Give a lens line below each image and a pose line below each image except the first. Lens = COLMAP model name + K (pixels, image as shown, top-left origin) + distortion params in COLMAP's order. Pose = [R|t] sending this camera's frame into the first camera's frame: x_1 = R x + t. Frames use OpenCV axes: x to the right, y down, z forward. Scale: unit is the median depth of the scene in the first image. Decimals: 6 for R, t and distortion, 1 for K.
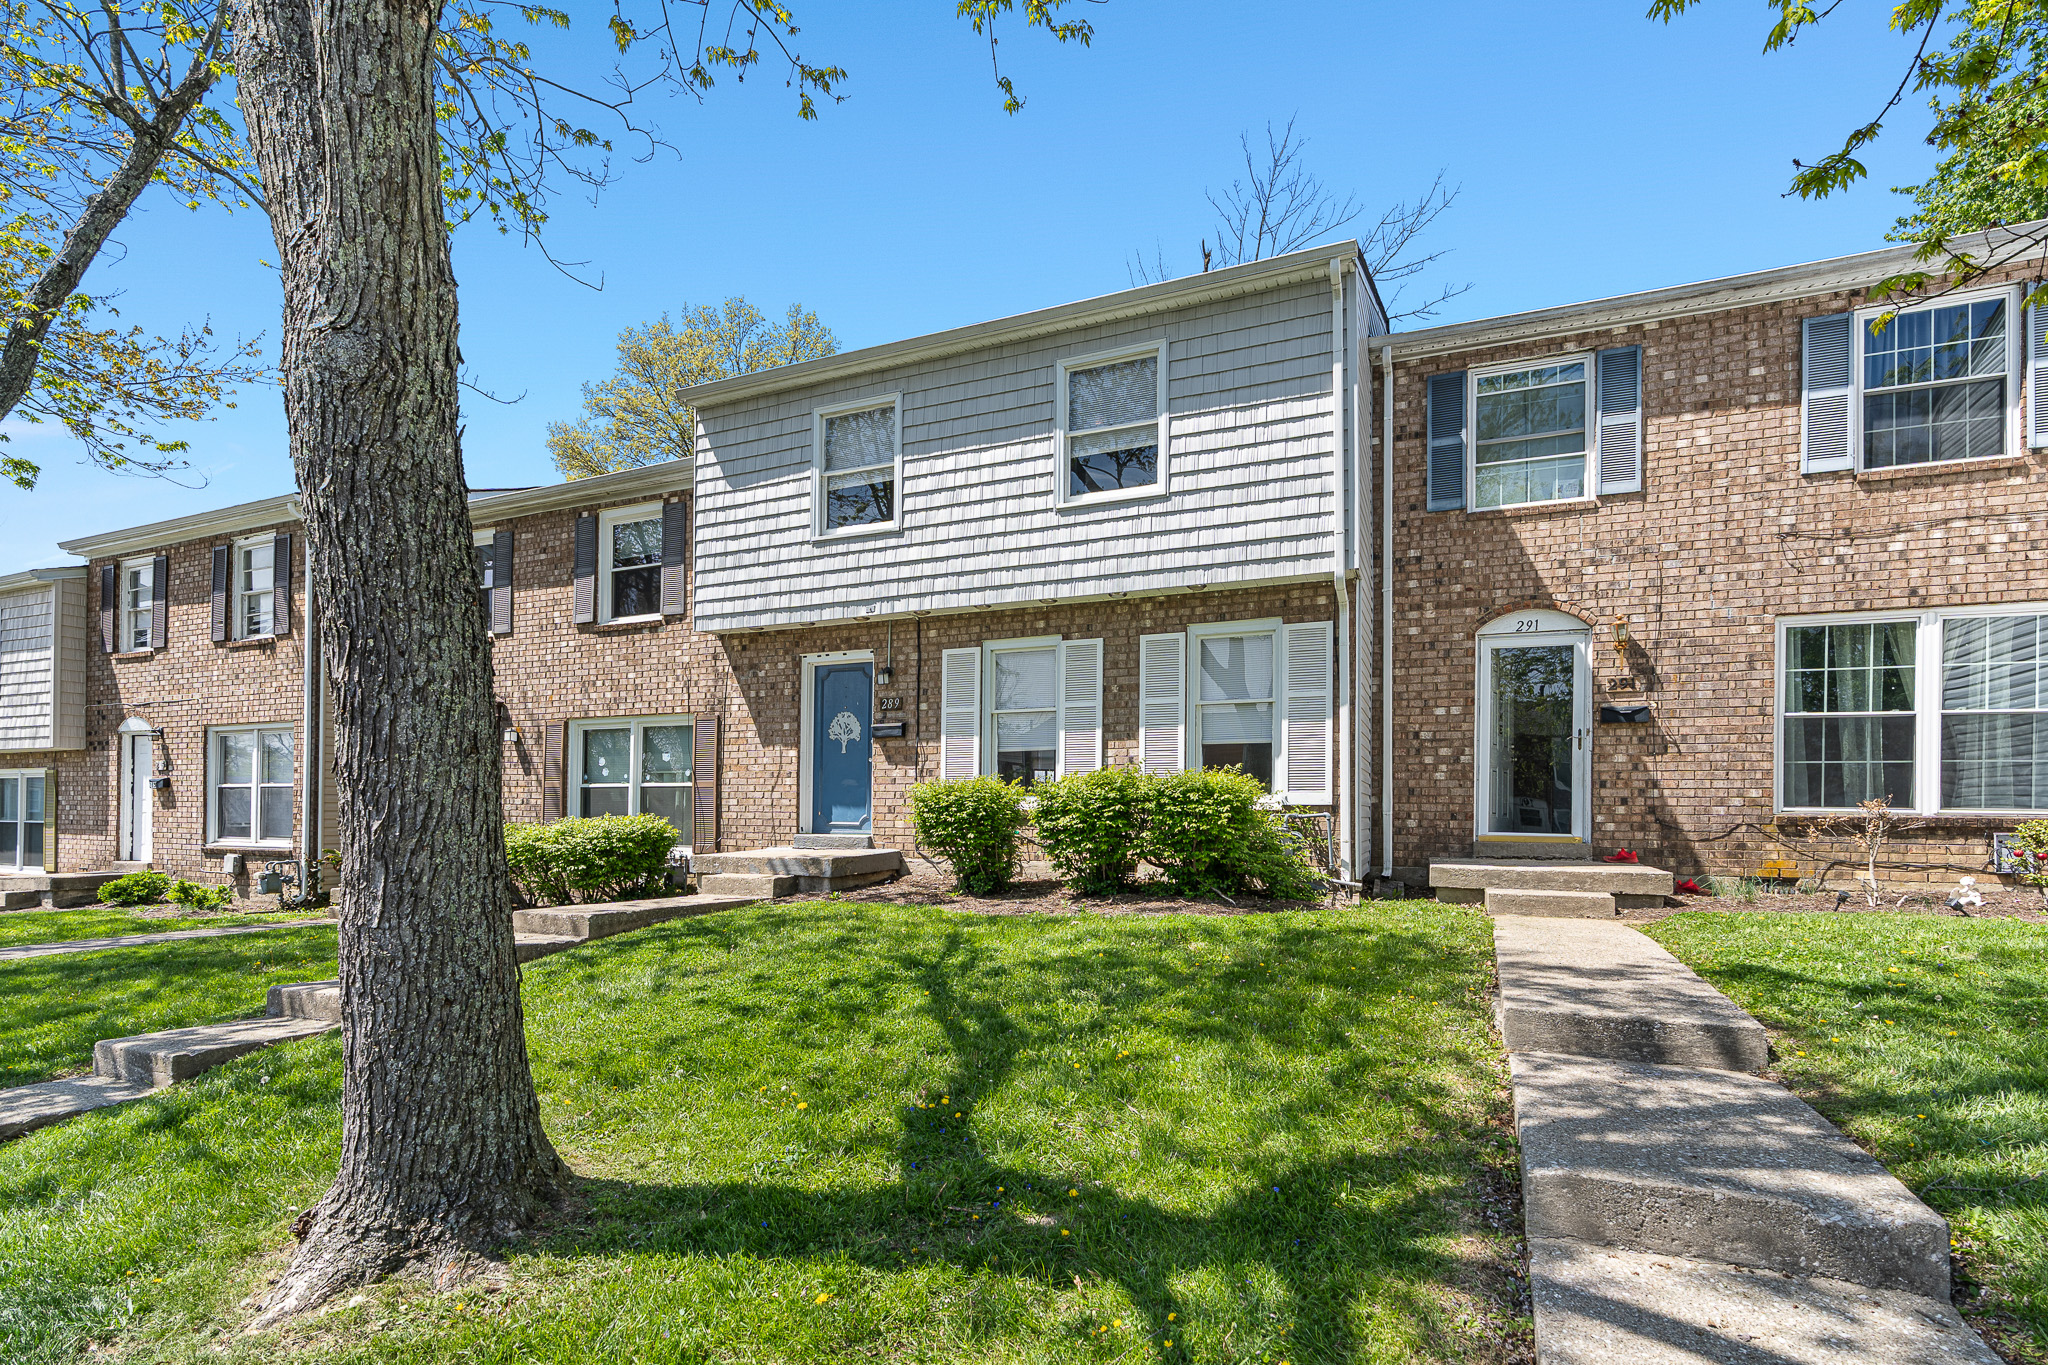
lens RADIAL K [[931.7, 0, 1024.4], [0, 931.7, 814.9], [0, 0, 1]] dist [-0.001696, -0.000128]
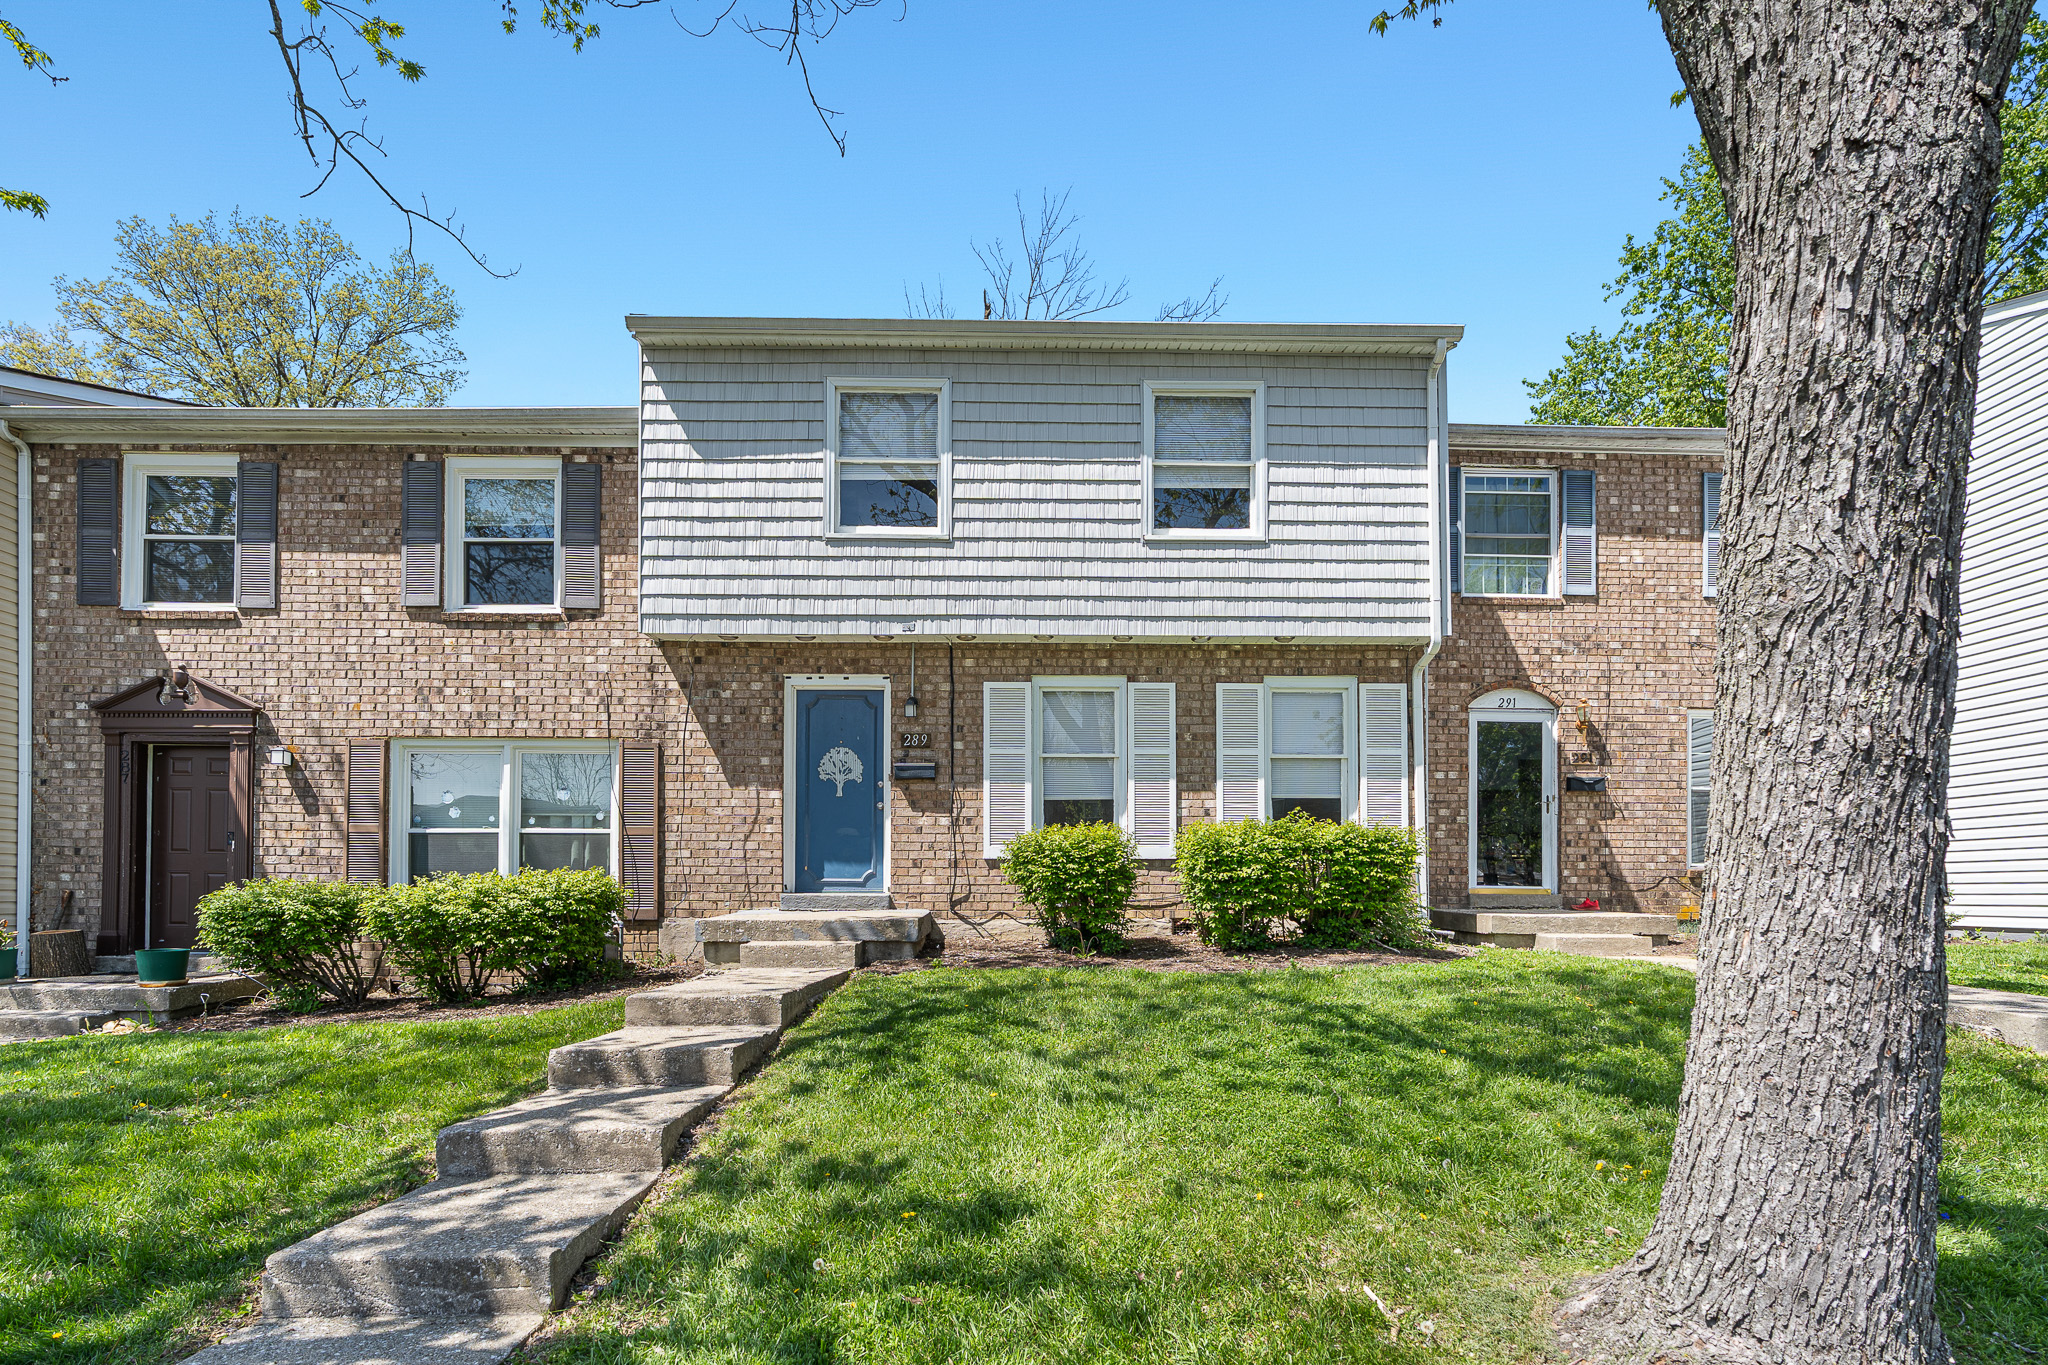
lens RADIAL K [[953.6, 0, 1024.5], [0, 953.6, 885.5], [0, 0, 1]] dist [-0.001511, 0.000048]
pose [[0.915216, -0.003074, 0.402951, -0.459461], [0.002551, 0.999995, 0.001835, 0.015080], [-0.402954, -0.000651, 0.915220, 0.174590]]
